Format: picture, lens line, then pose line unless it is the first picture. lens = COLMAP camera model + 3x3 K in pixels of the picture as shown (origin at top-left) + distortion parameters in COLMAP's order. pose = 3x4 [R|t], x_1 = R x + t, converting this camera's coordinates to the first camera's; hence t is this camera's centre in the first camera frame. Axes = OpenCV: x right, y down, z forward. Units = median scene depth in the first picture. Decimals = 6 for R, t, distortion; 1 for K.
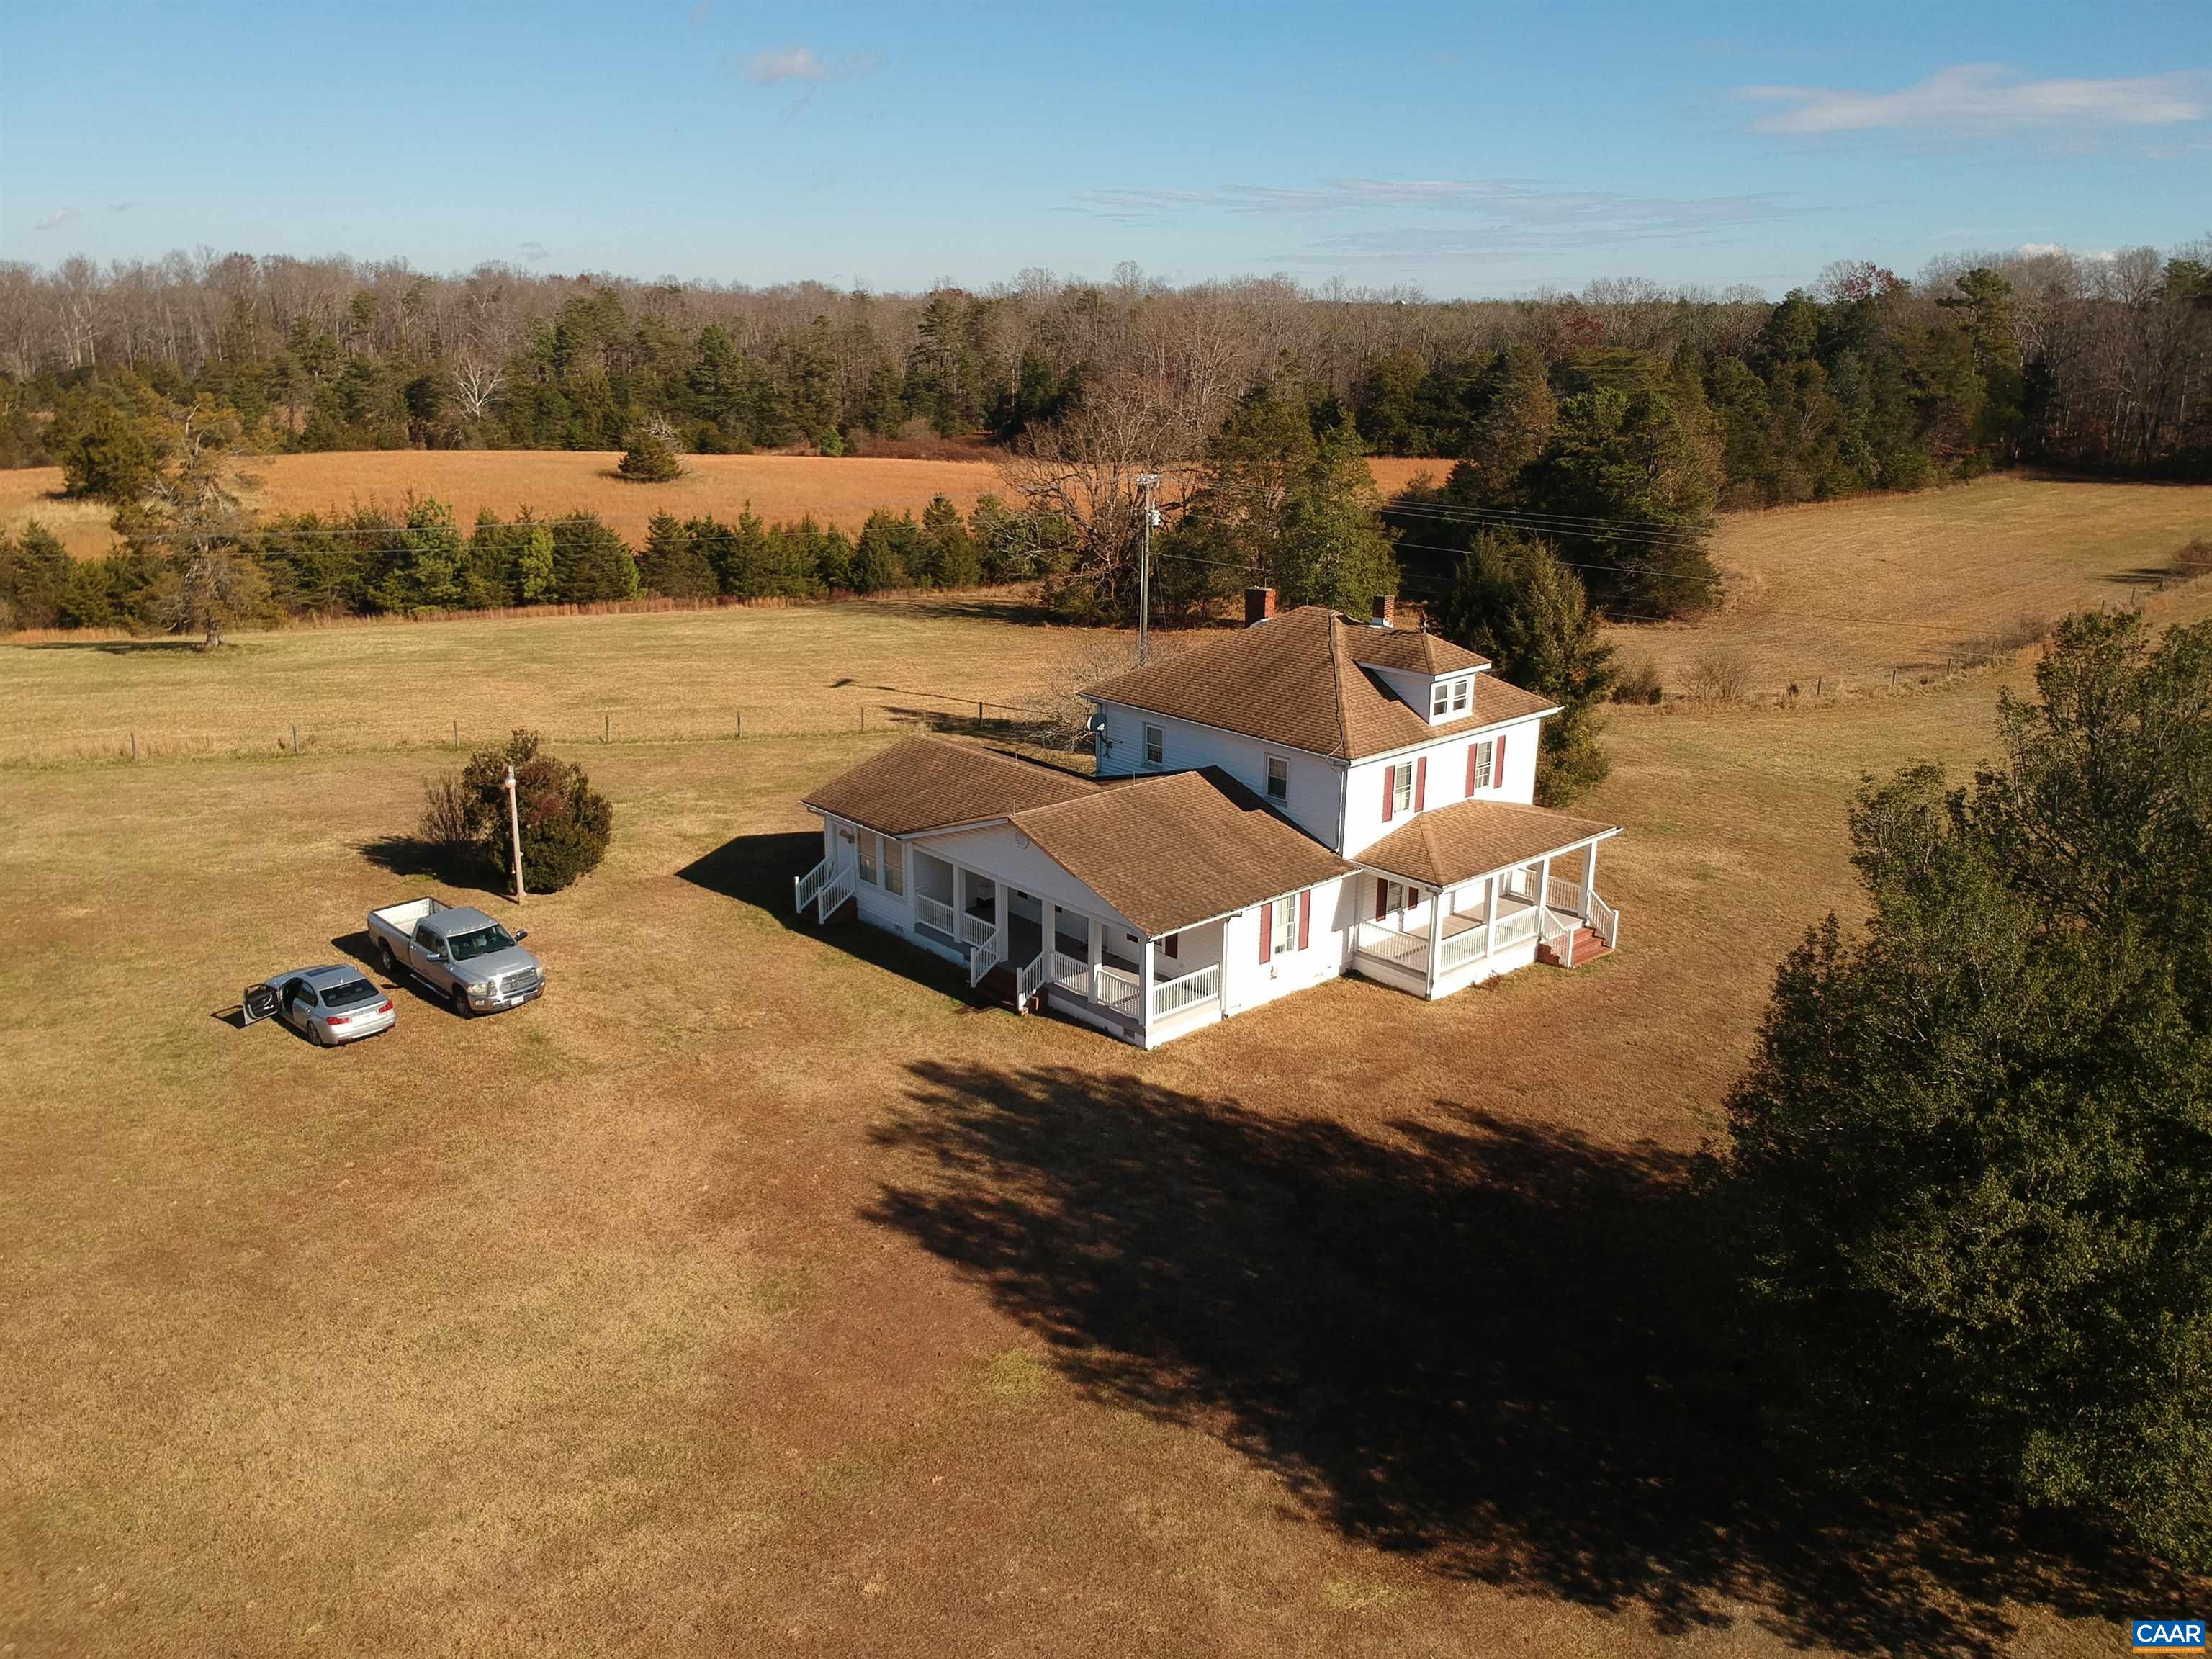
lens RADIAL K [[1626.9, 0, 1103.1], [0, 1626.9, 810.5], [0, 0, 1]] dist [0.088788, -0.165351]
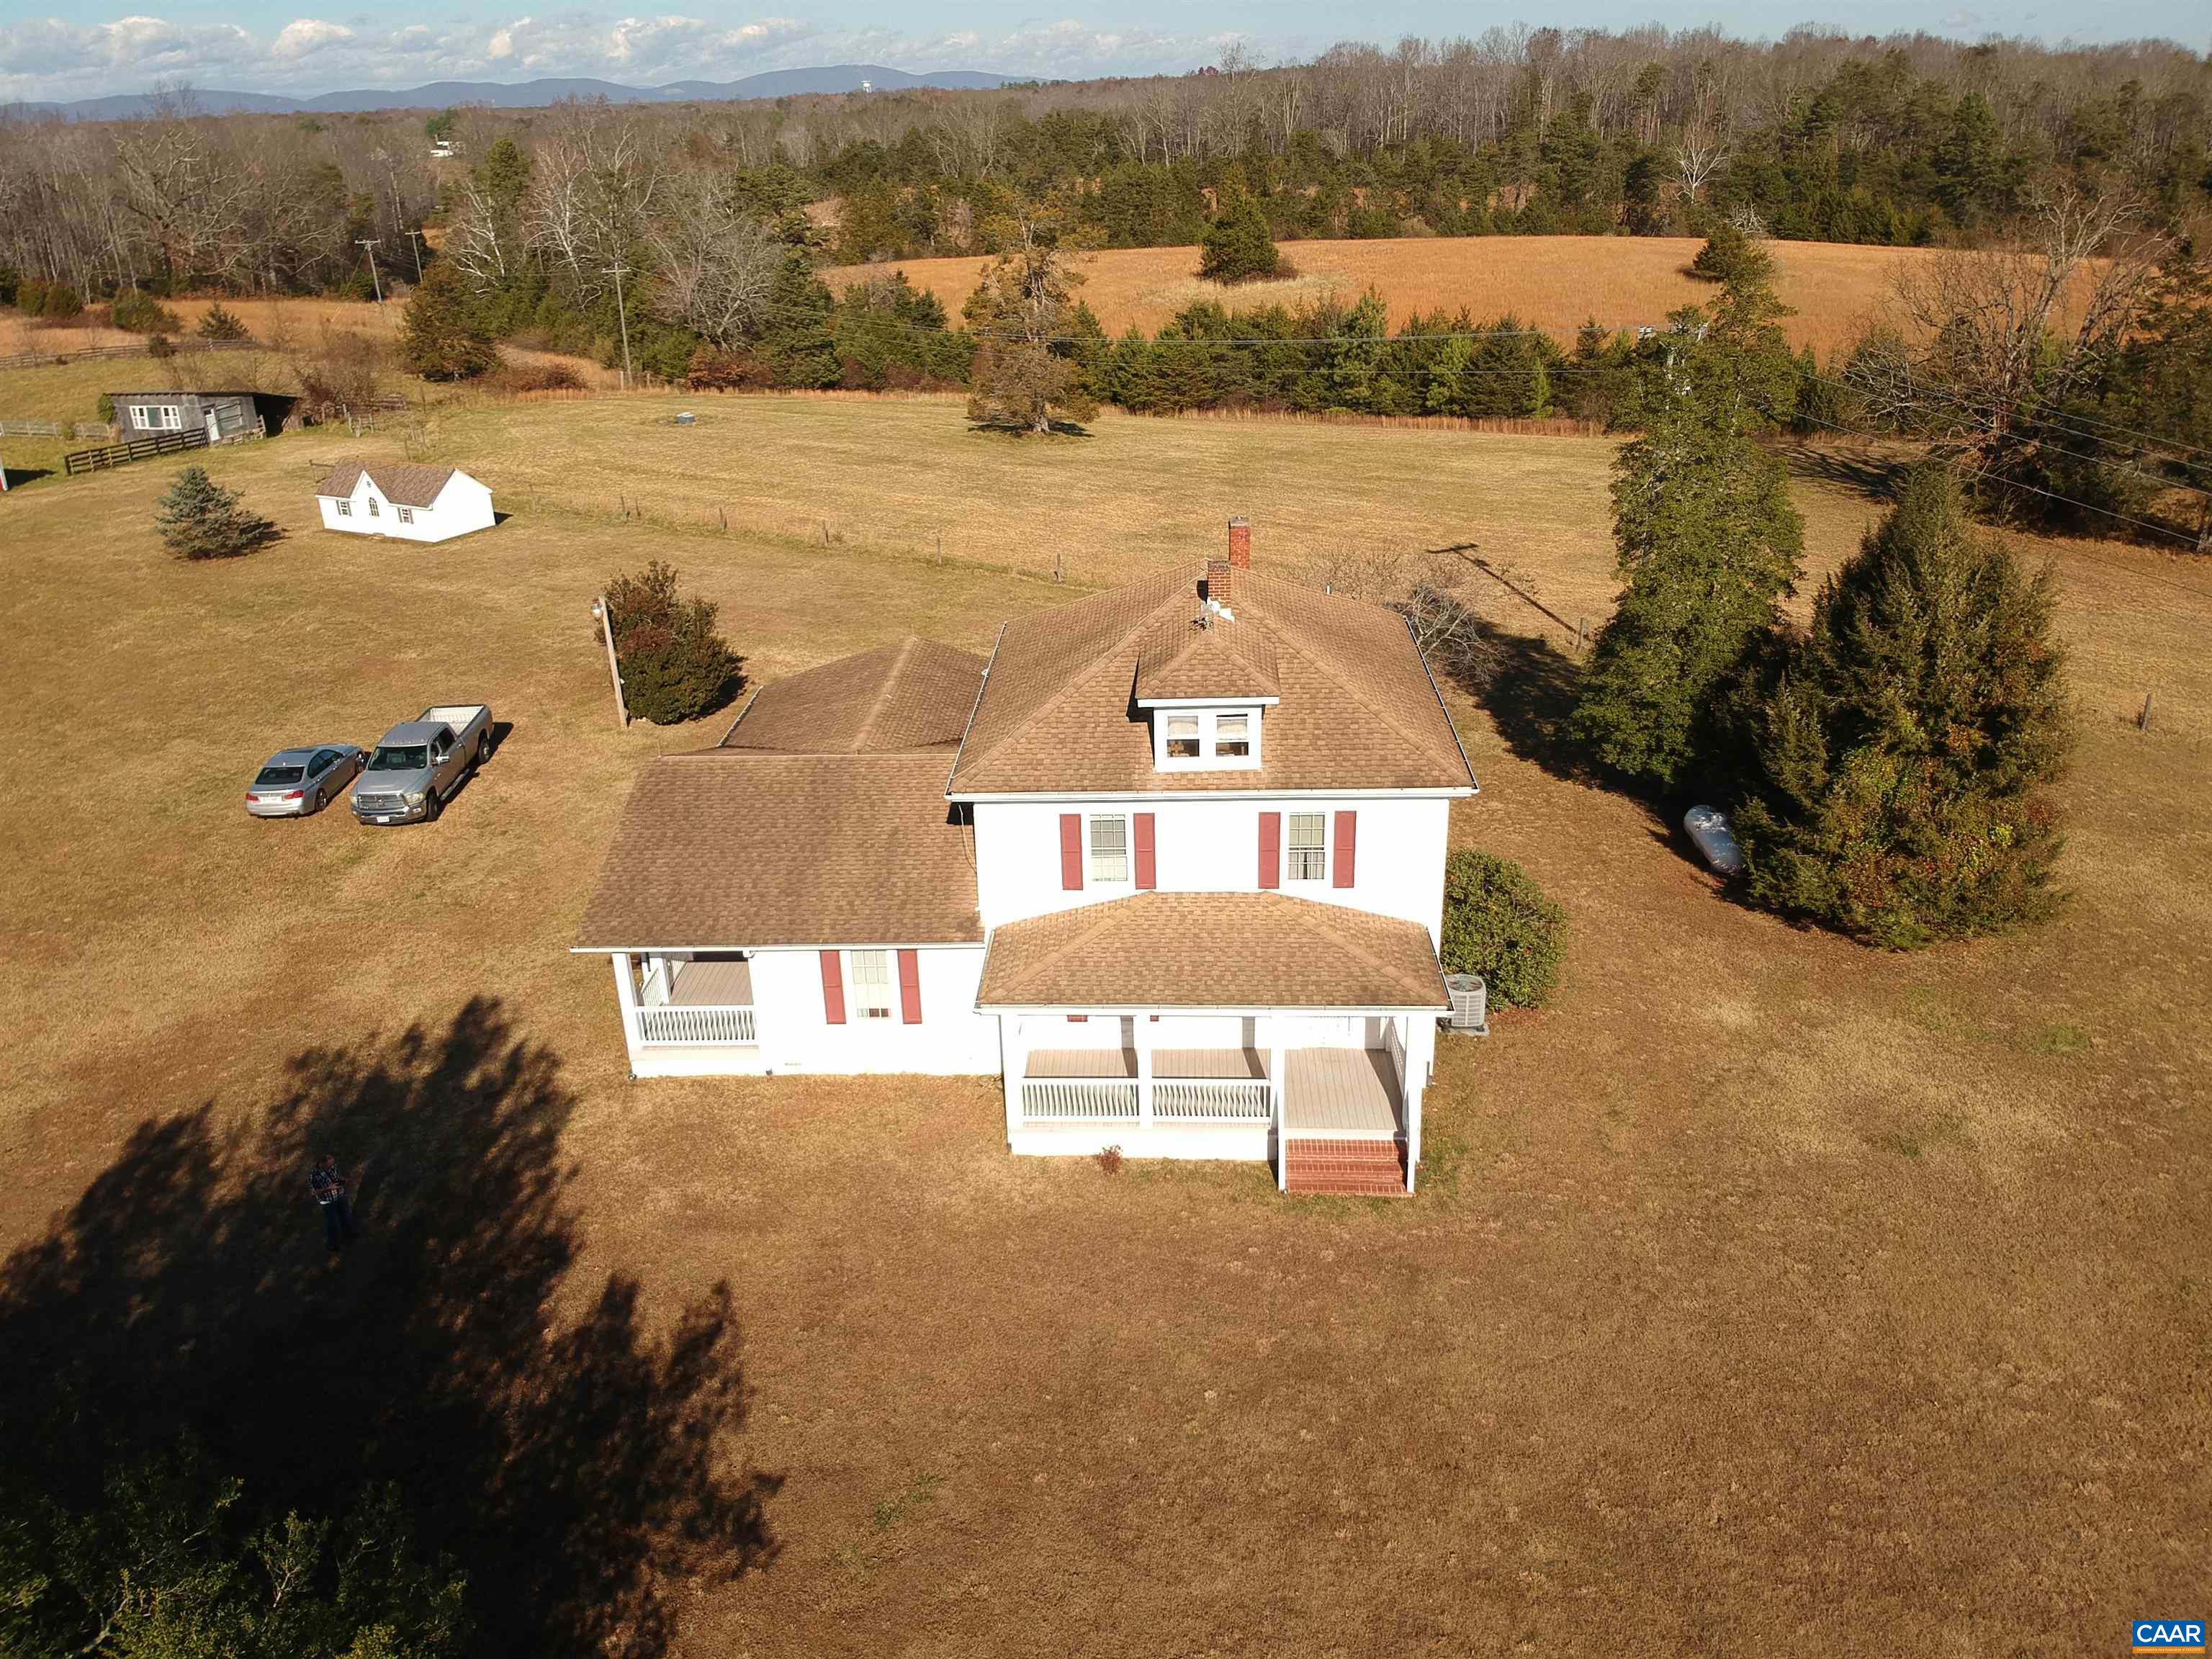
lens RADIAL K [[1641.4, 0, 1120.8], [0, 1641.4, 791.2], [0, 0, 1]] dist [0.088765, -0.180331]
pose [[0.711274, 0.244746, -0.658930, 0.603940], [-0.168306, 0.969455, 0.178408, -0.153207], [0.682468, -0.015995, 0.730740, 0.475852]]
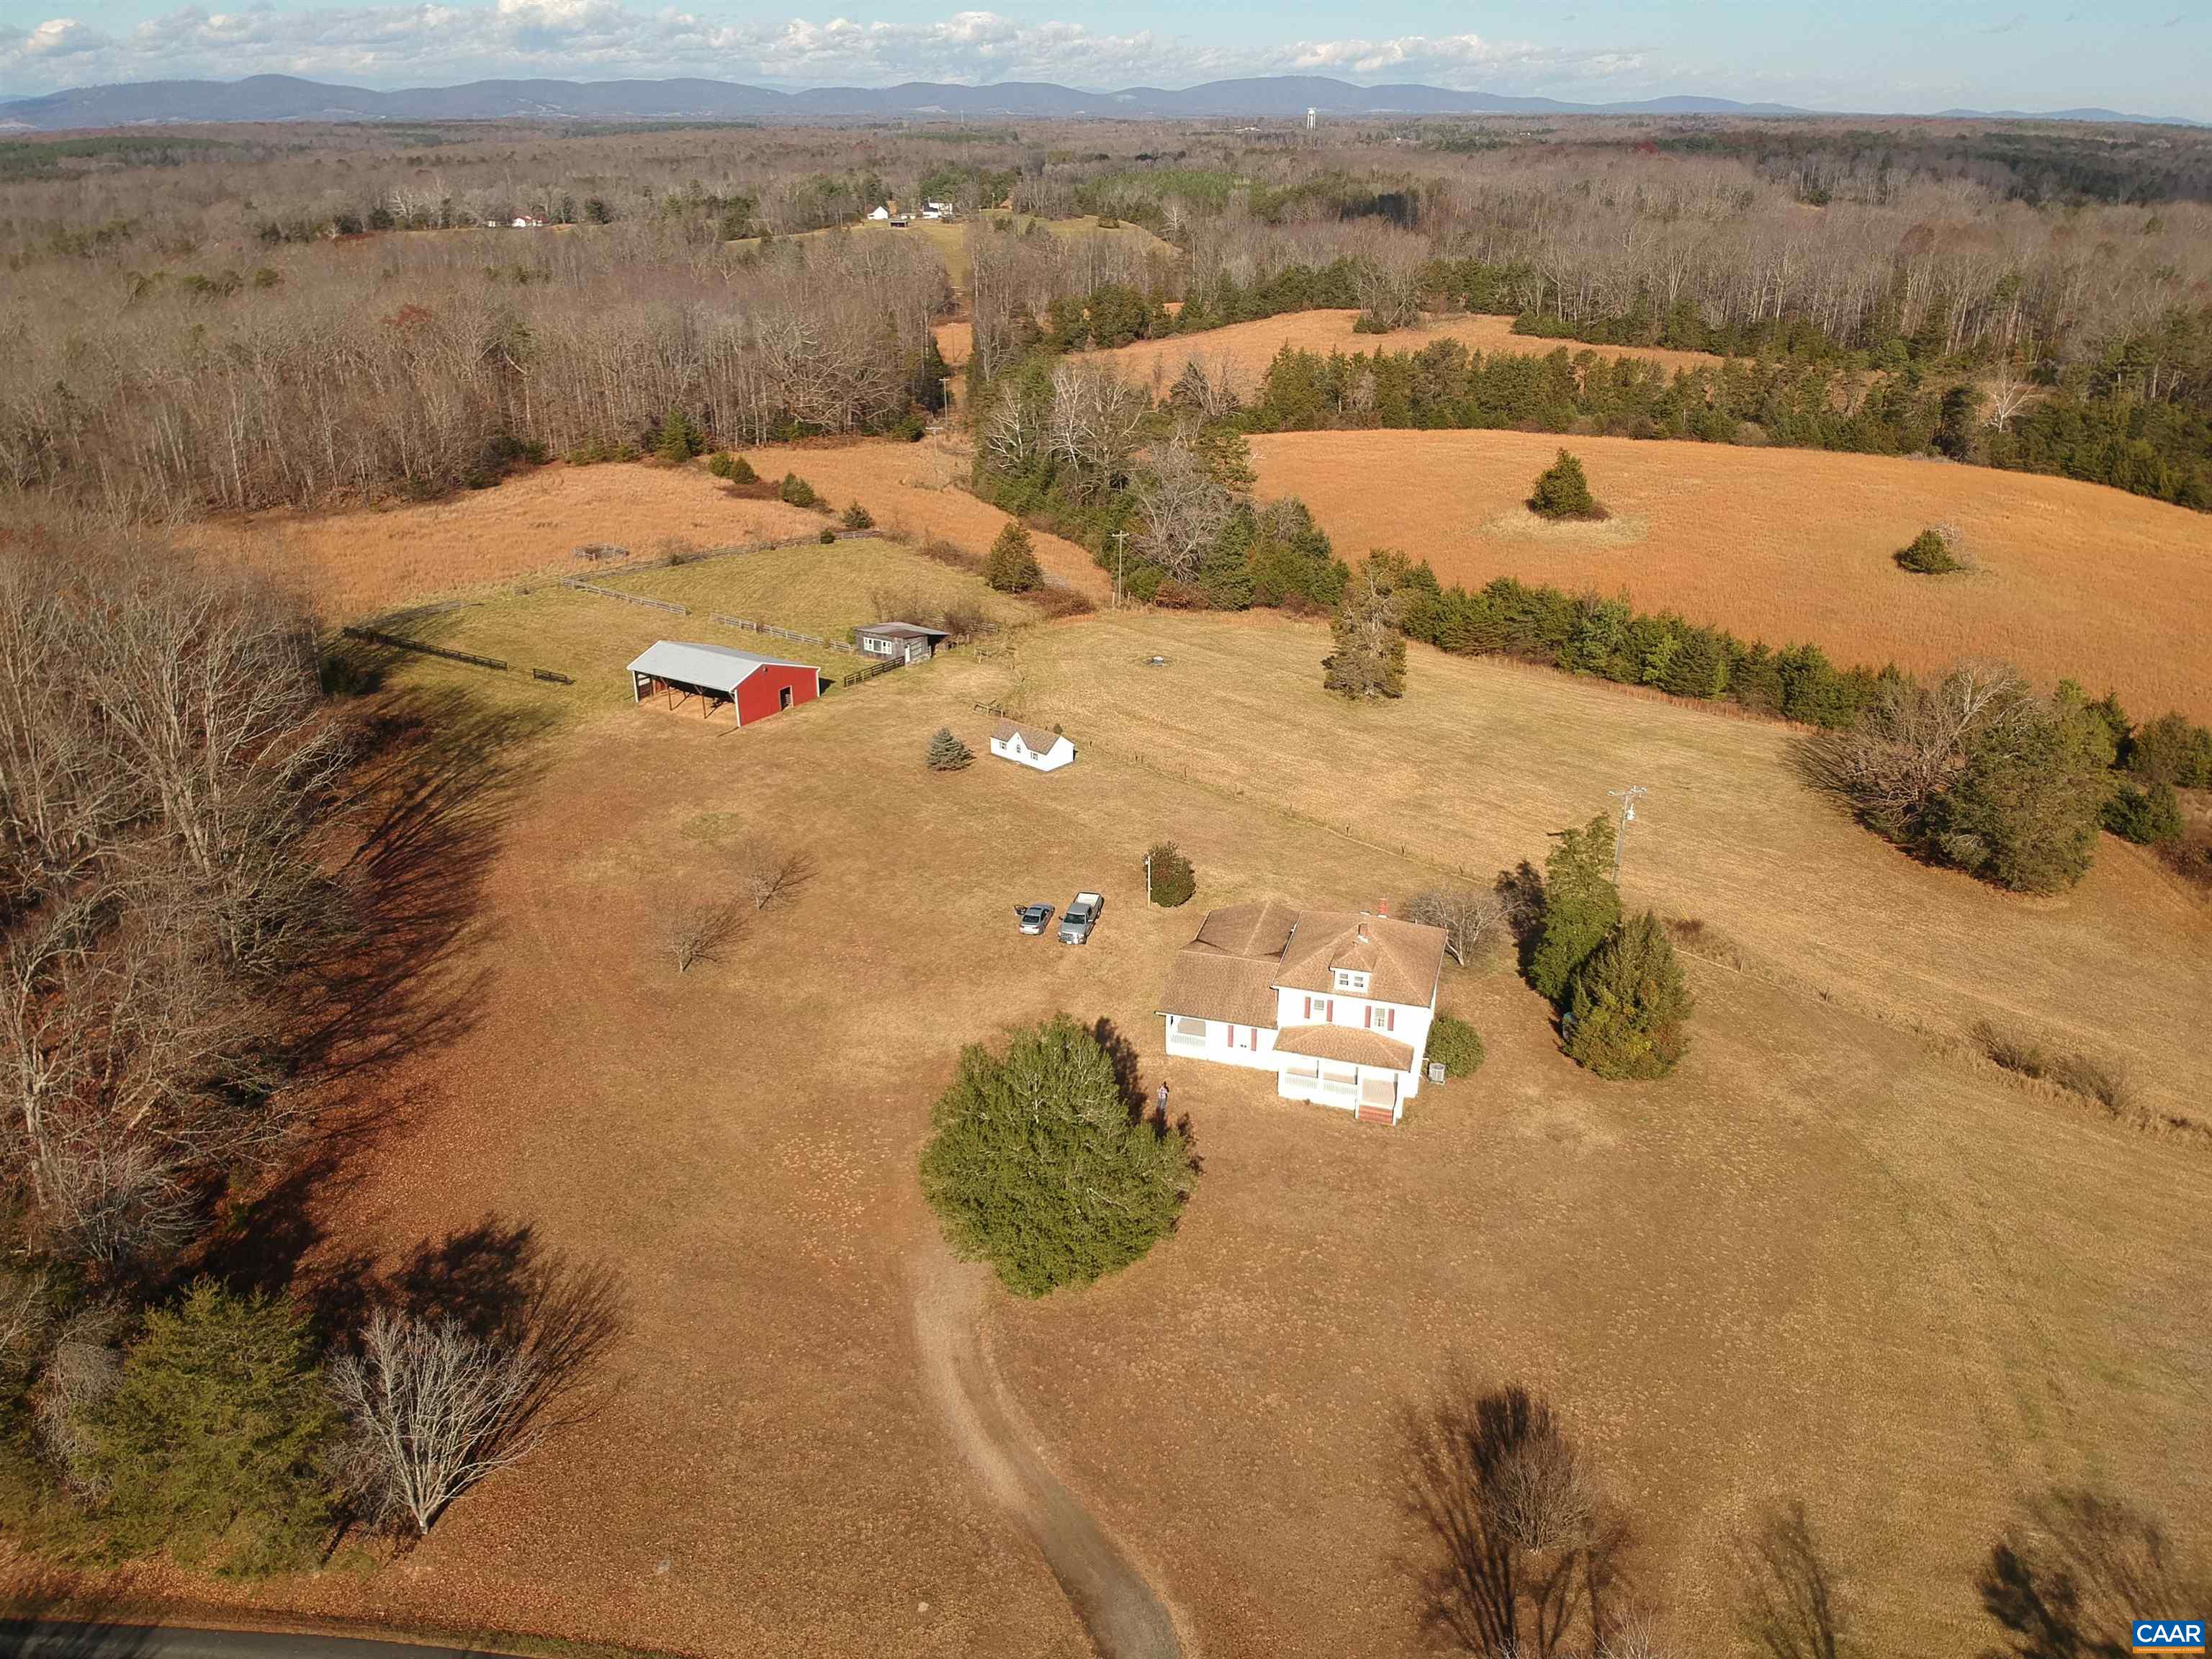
lens RADIAL K [[1626.9, 0, 1103.1], [0, 1626.9, 810.5], [0, 0, 1]] dist [0.088788, -0.165351]
pose [[0.510773, 0.324291, -0.796208, 1.643443], [-0.239686, 0.943123, 0.230368, -0.680171], [0.825628, 0.073174, 0.559450, -0.493735]]
